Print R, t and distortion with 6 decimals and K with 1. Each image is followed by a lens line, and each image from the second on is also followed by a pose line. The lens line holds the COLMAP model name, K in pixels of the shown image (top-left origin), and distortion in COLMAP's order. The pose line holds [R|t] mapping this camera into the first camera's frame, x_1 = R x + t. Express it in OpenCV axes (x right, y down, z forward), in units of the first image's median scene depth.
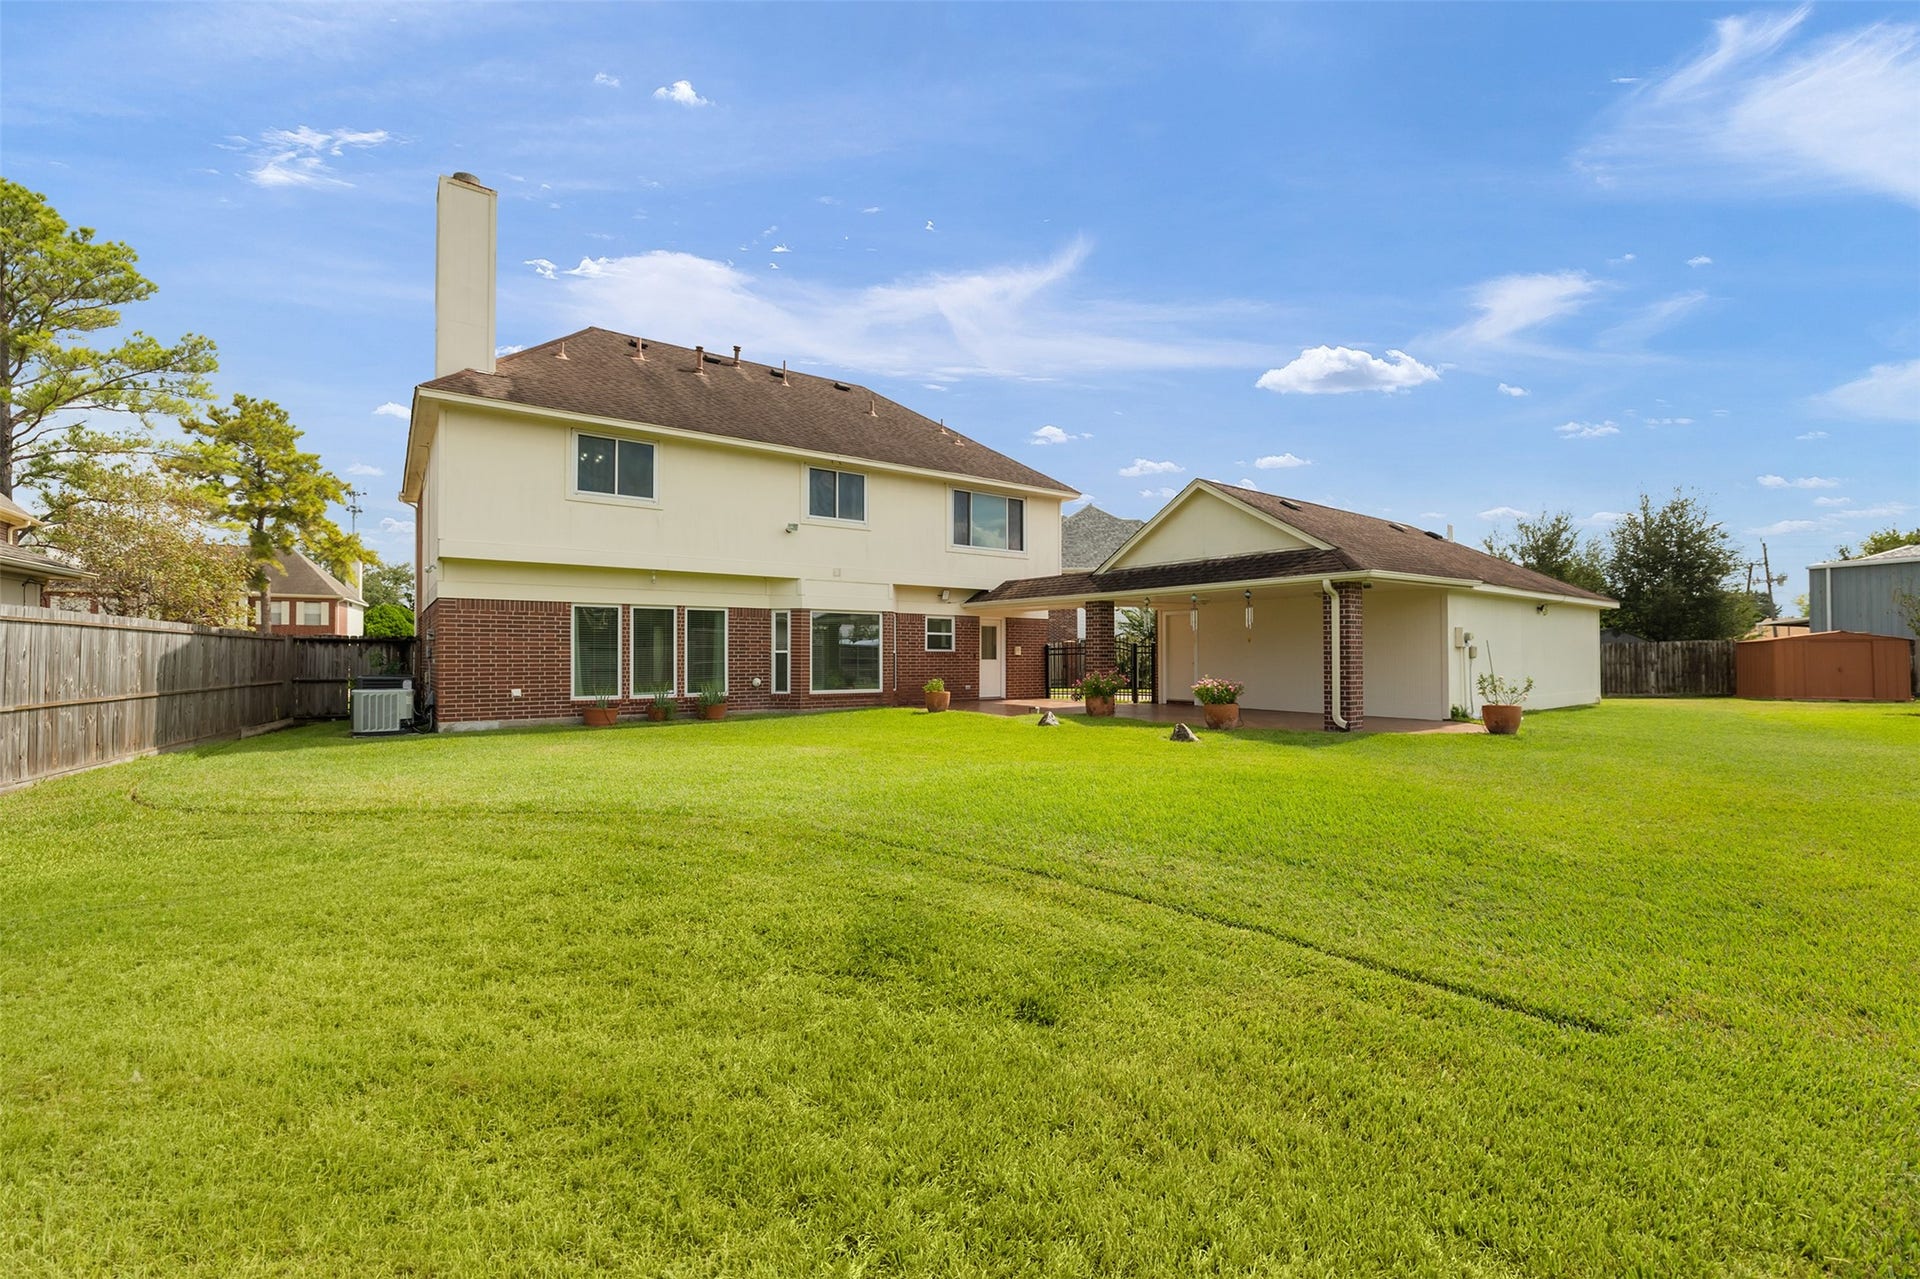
lens RADIAL K [[819.2, 0, 948.9], [0, 819.2, 645.0], [0, 0, 1]] dist [-0.007885, 0.000477]
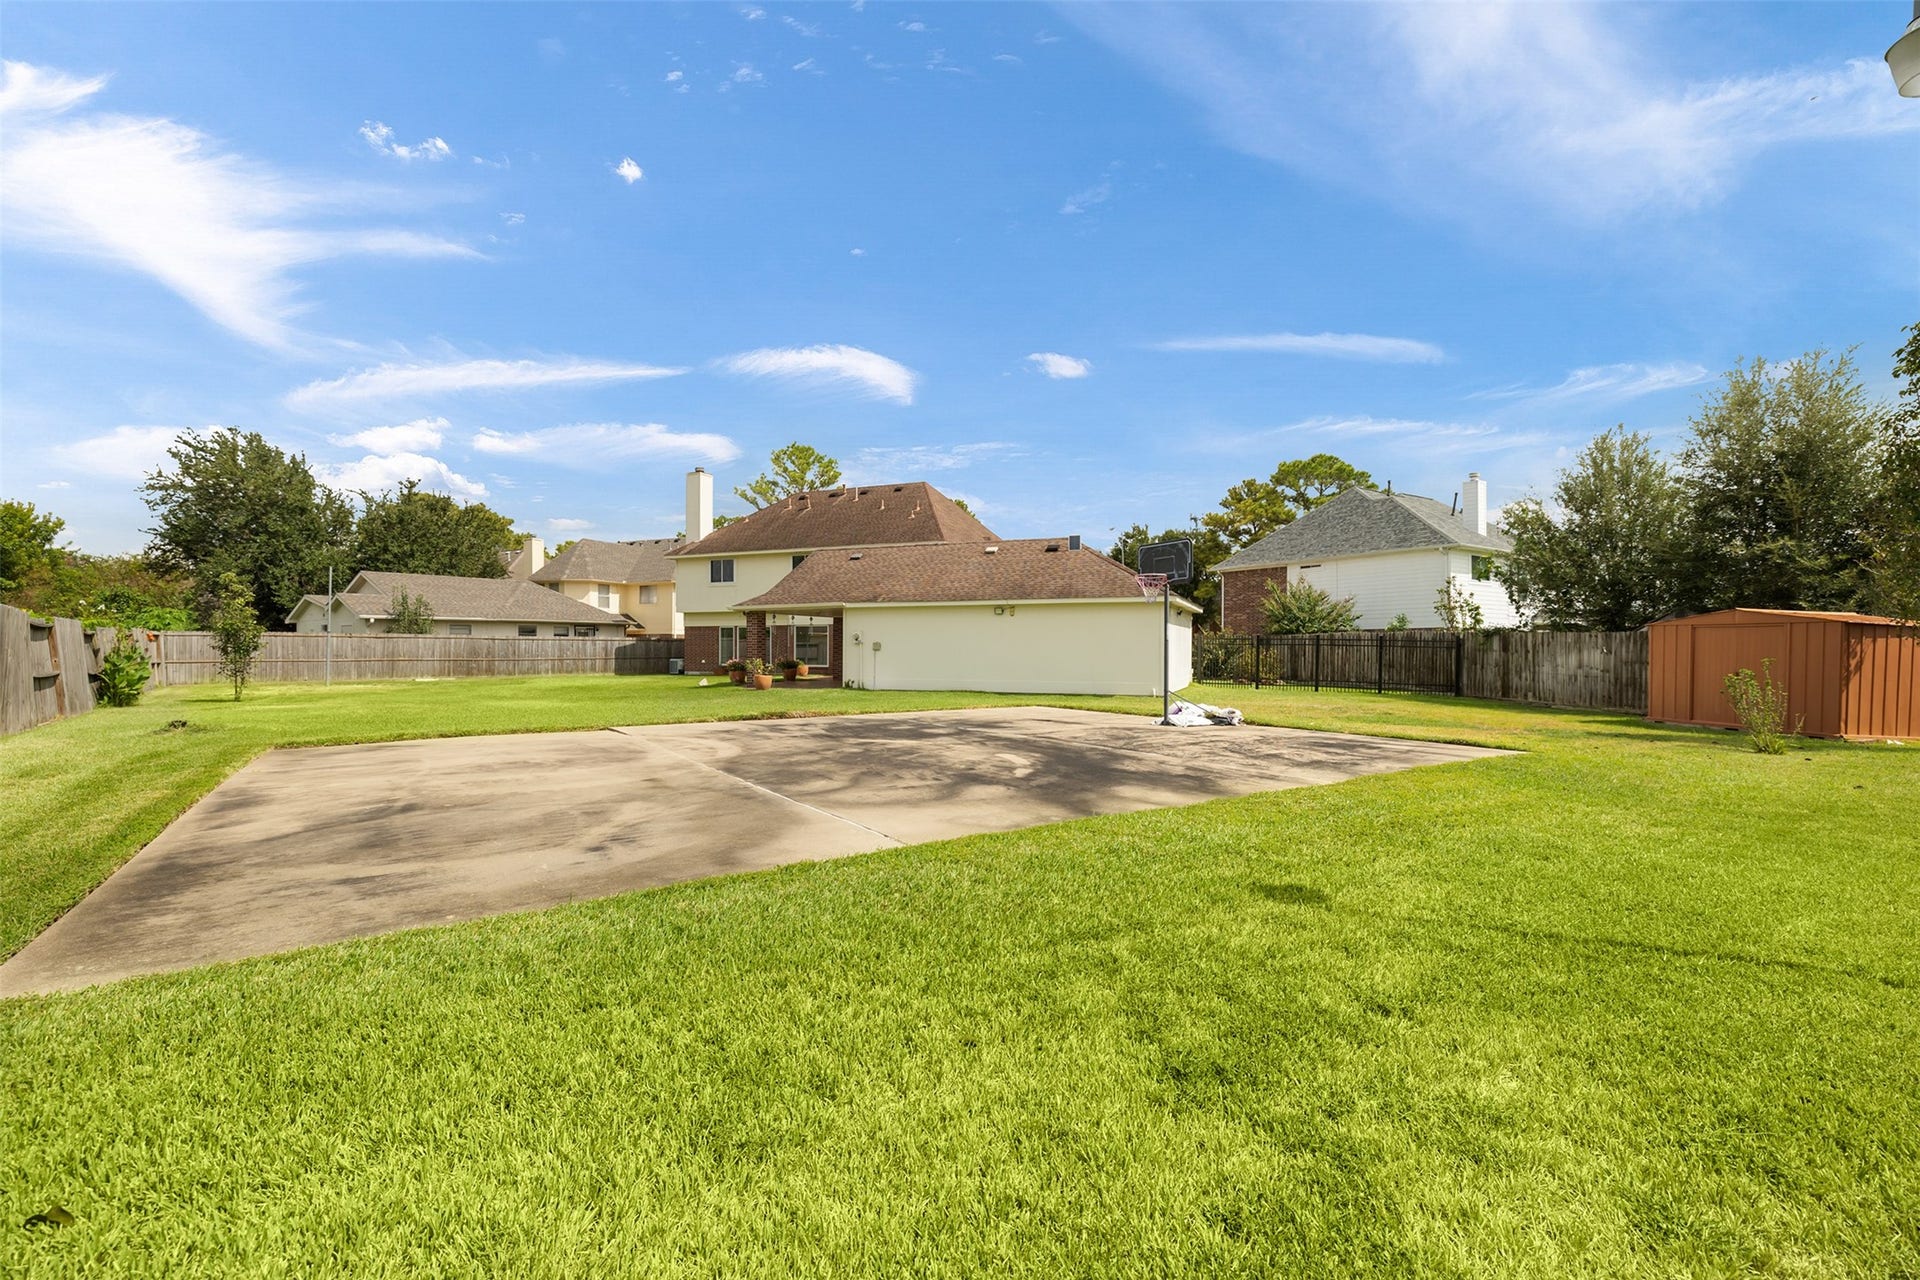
lens RADIAL K [[819.2, 0, 954.9], [0, 819.2, 649.4], [0, 0, 1]] dist [-0.007885, 0.000477]
pose [[0.508474, 0.002725, -0.861073, 1.856302], [0.008969, 0.999924, 0.008461, 0.003532], [0.861031, -0.012025, 0.508411, 0.305145]]
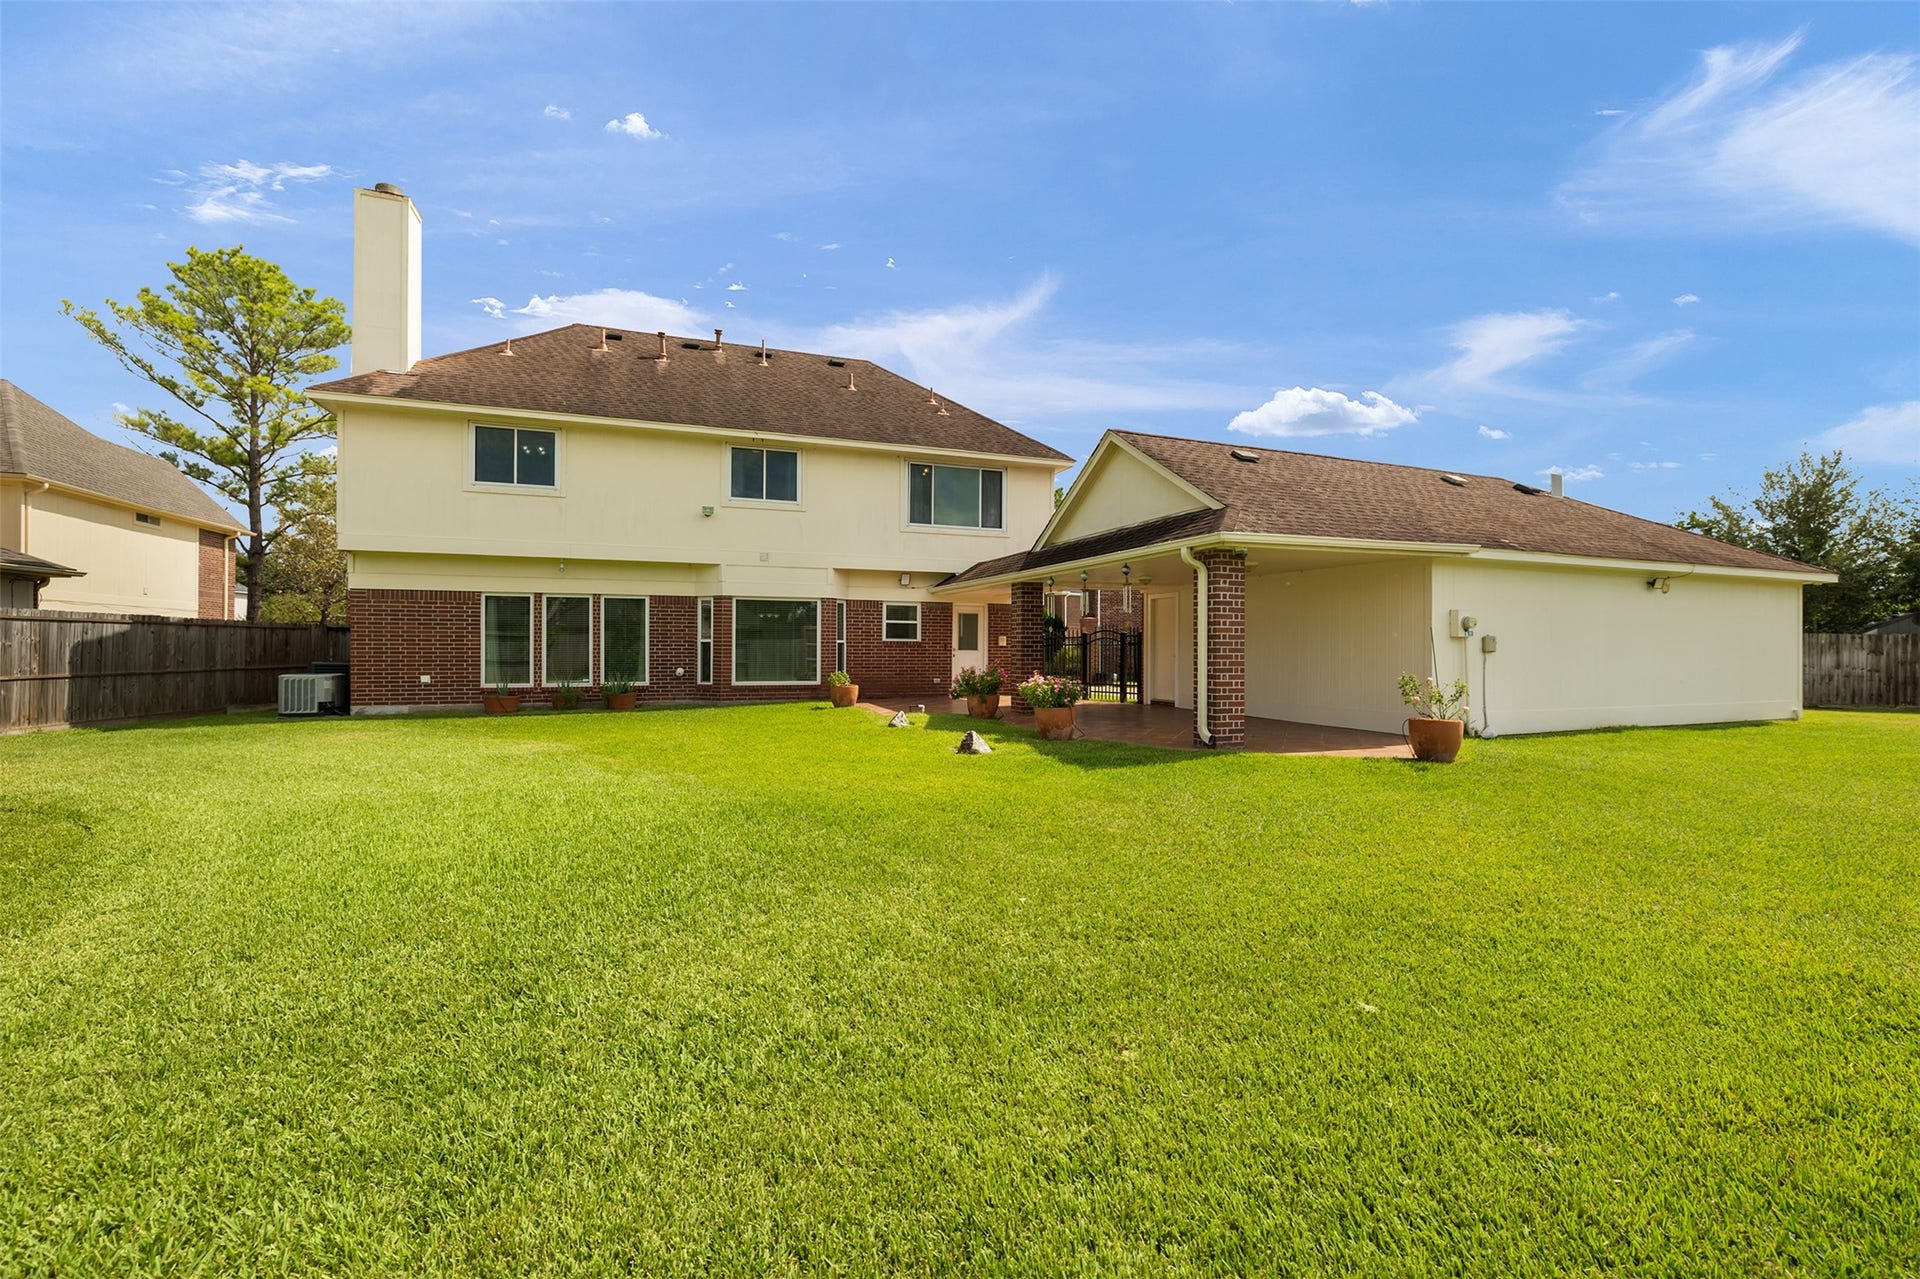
lens RADIAL K [[819.2, 0, 969.5], [0, 819.2, 642.2], [0, 0, 1]] dist [-0.007885, 0.000477]
pose [[0.962206, 0.003657, -0.272299, 0.361385], [-0.001372, 0.999962, 0.008584, 0.001349], [0.272320, -0.007886, 0.962174, 0.161629]]
